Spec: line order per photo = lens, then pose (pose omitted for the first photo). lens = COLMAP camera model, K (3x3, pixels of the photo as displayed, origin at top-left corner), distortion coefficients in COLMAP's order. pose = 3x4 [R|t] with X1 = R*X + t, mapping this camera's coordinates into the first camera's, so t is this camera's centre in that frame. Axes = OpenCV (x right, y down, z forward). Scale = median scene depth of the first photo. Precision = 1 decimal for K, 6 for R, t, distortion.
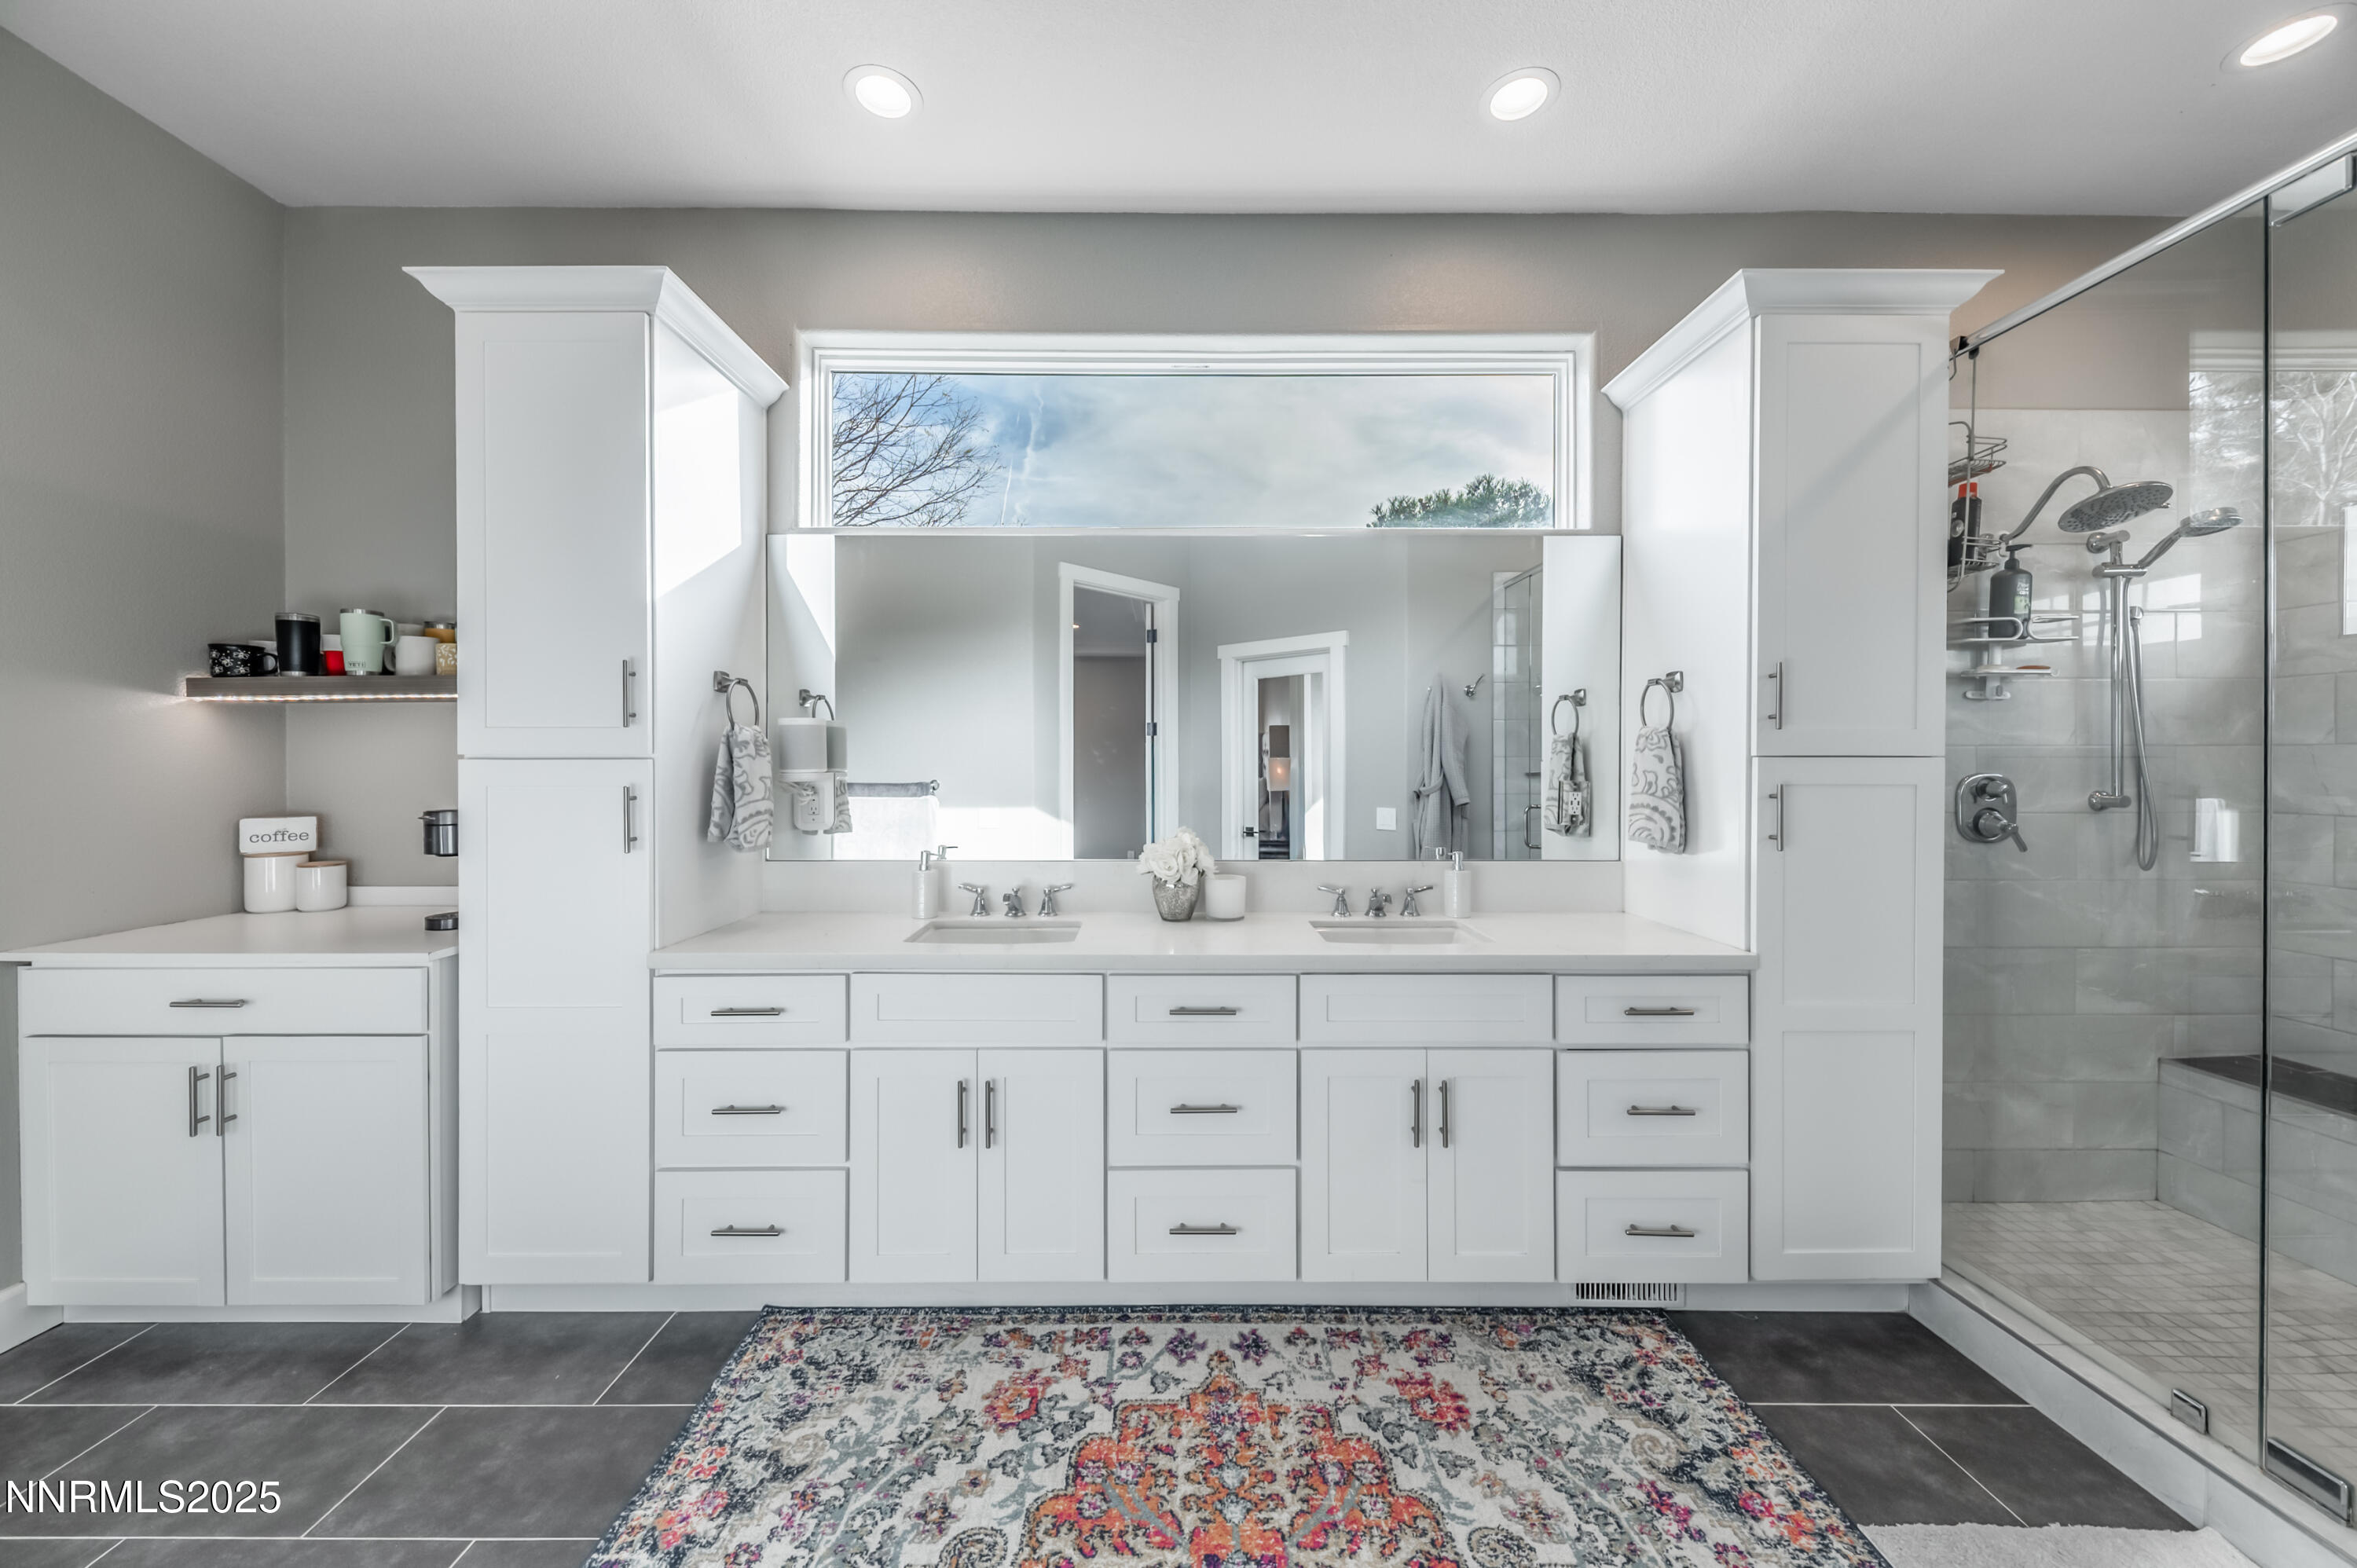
lens RADIAL K [[823.2, 0, 1146.4], [0, 823.2, 770.7], [0, 0, 1]] dist [0.007675, -0.001852]
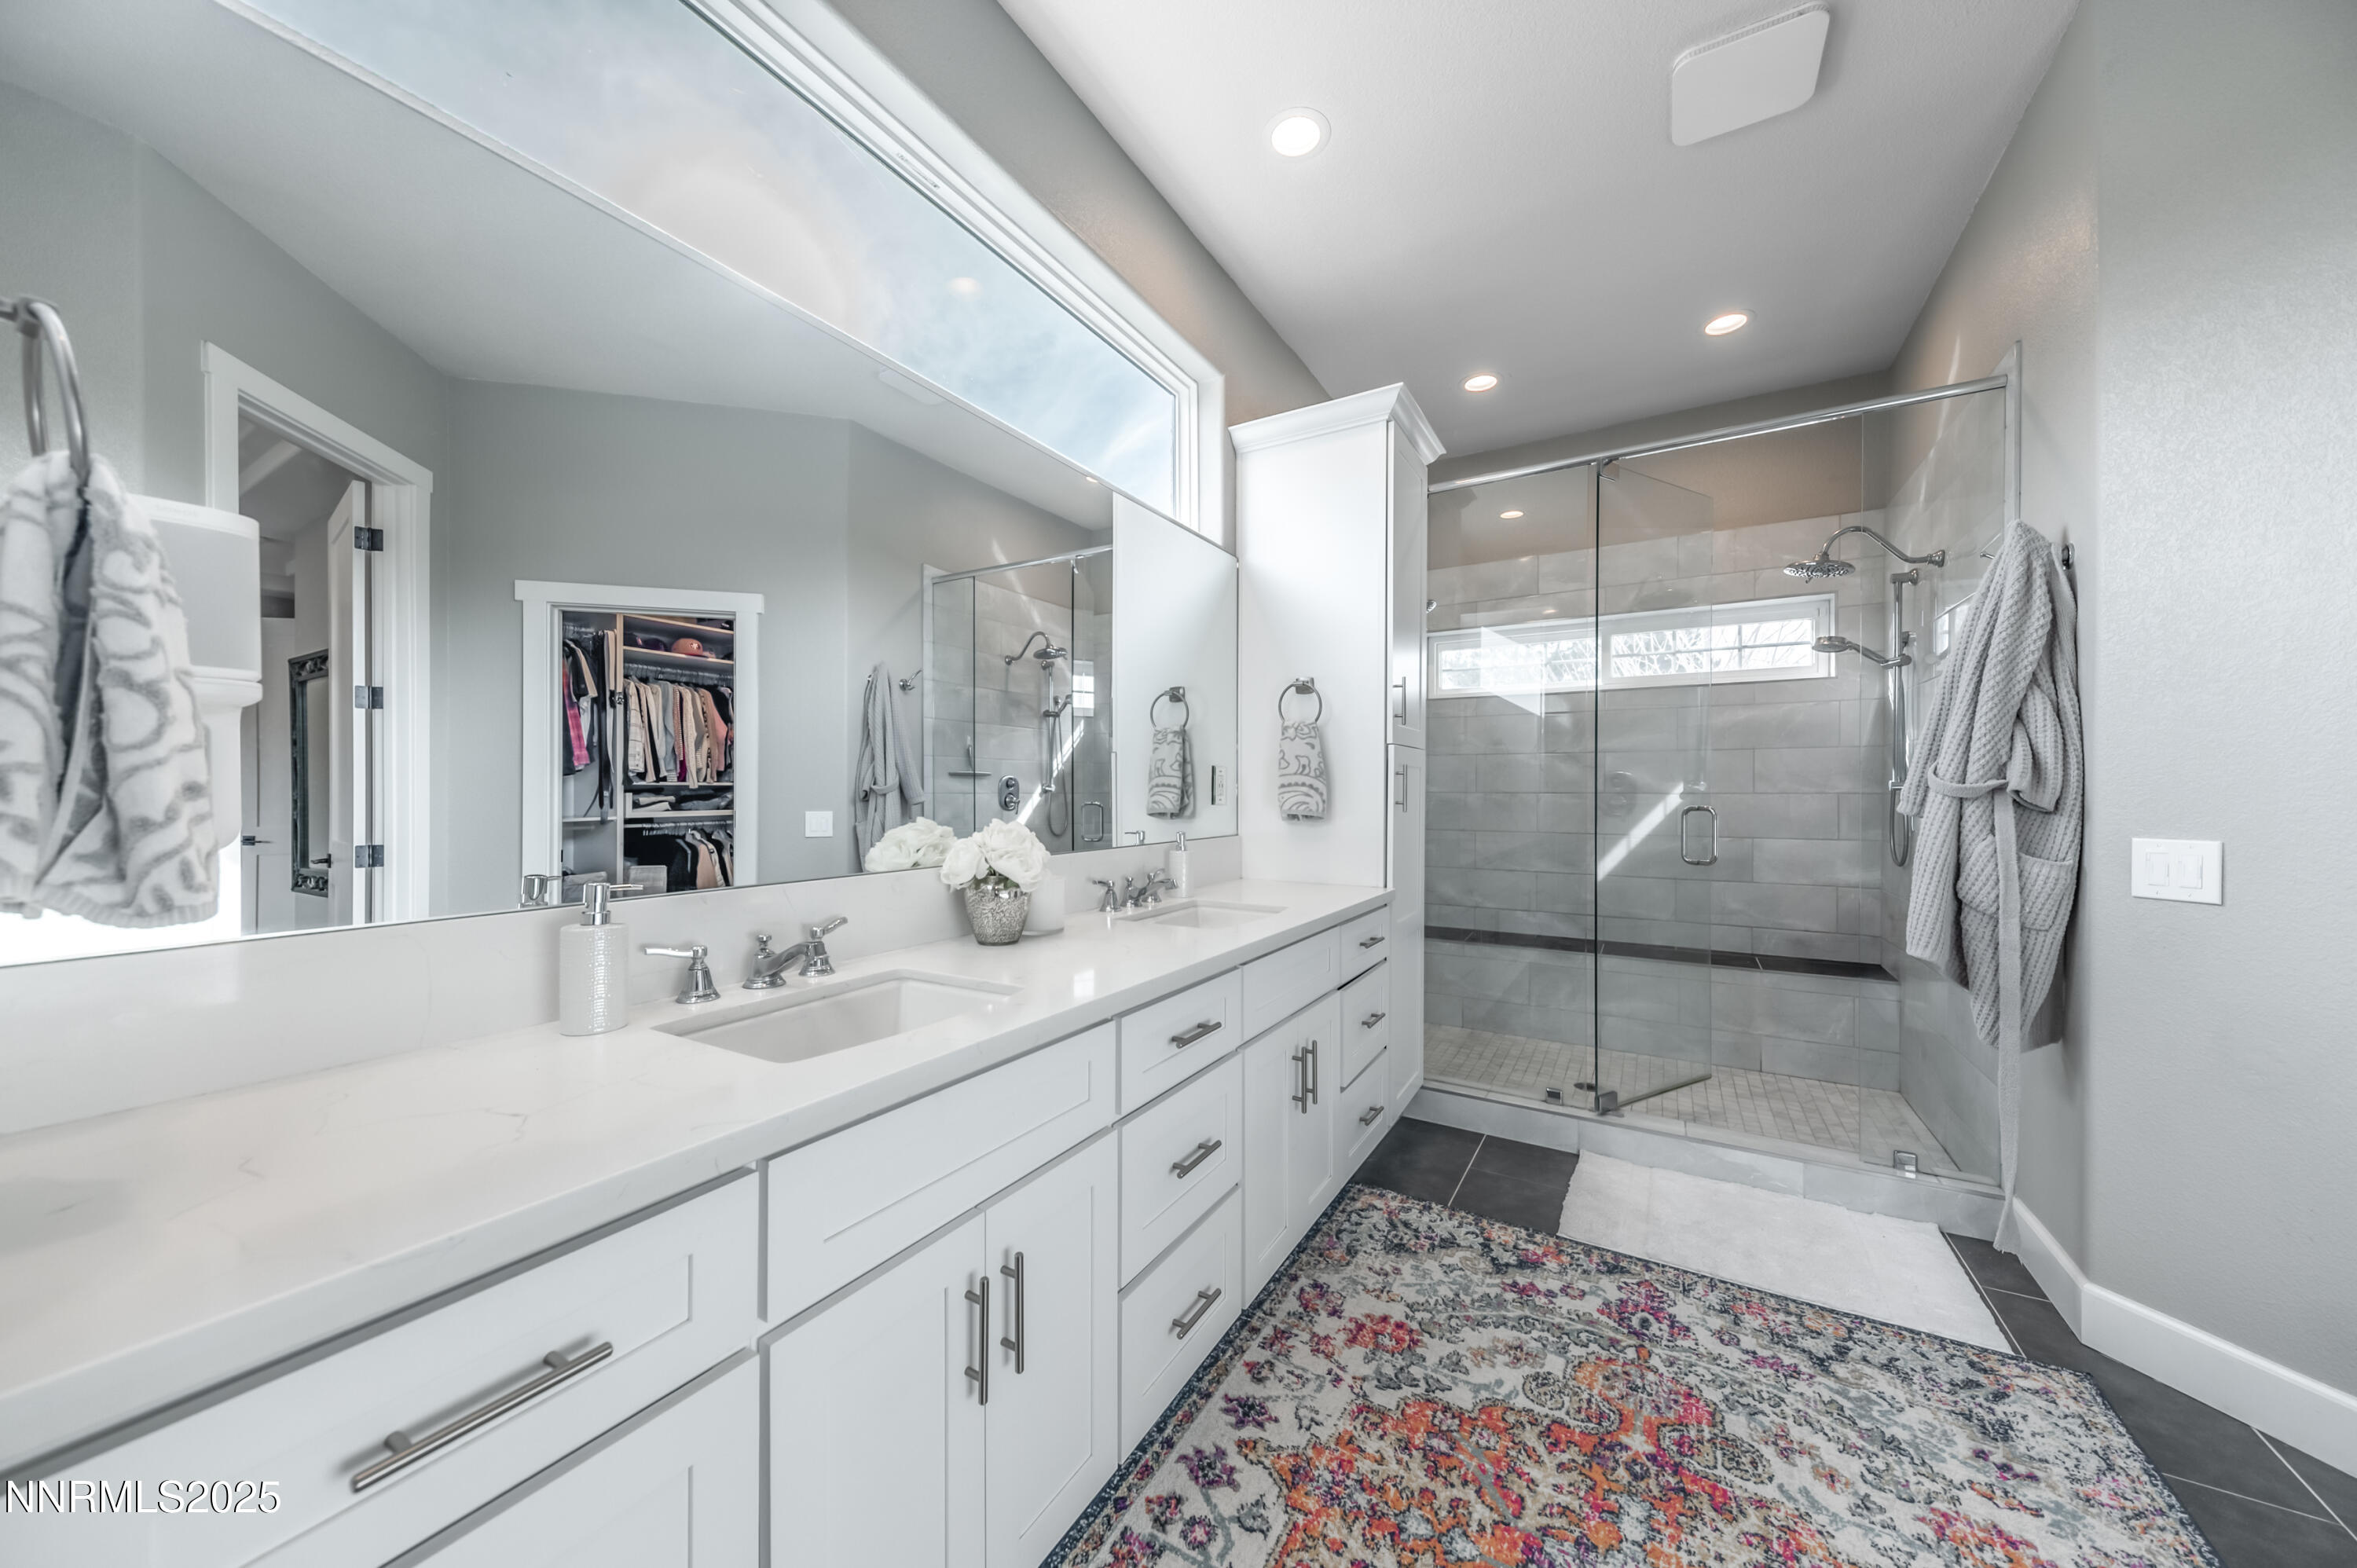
lens RADIAL K [[823.2, 0, 1176.4], [0, 823.2, 789.7], [0, 0, 1]] dist [0.007675, -0.001852]
pose [[0.511170, -0.002809, 0.859475, -0.660997], [0.004412, 0.999990, 0.000644, 0.060136], [-0.859468, 0.003463, 0.511177, 0.651197]]
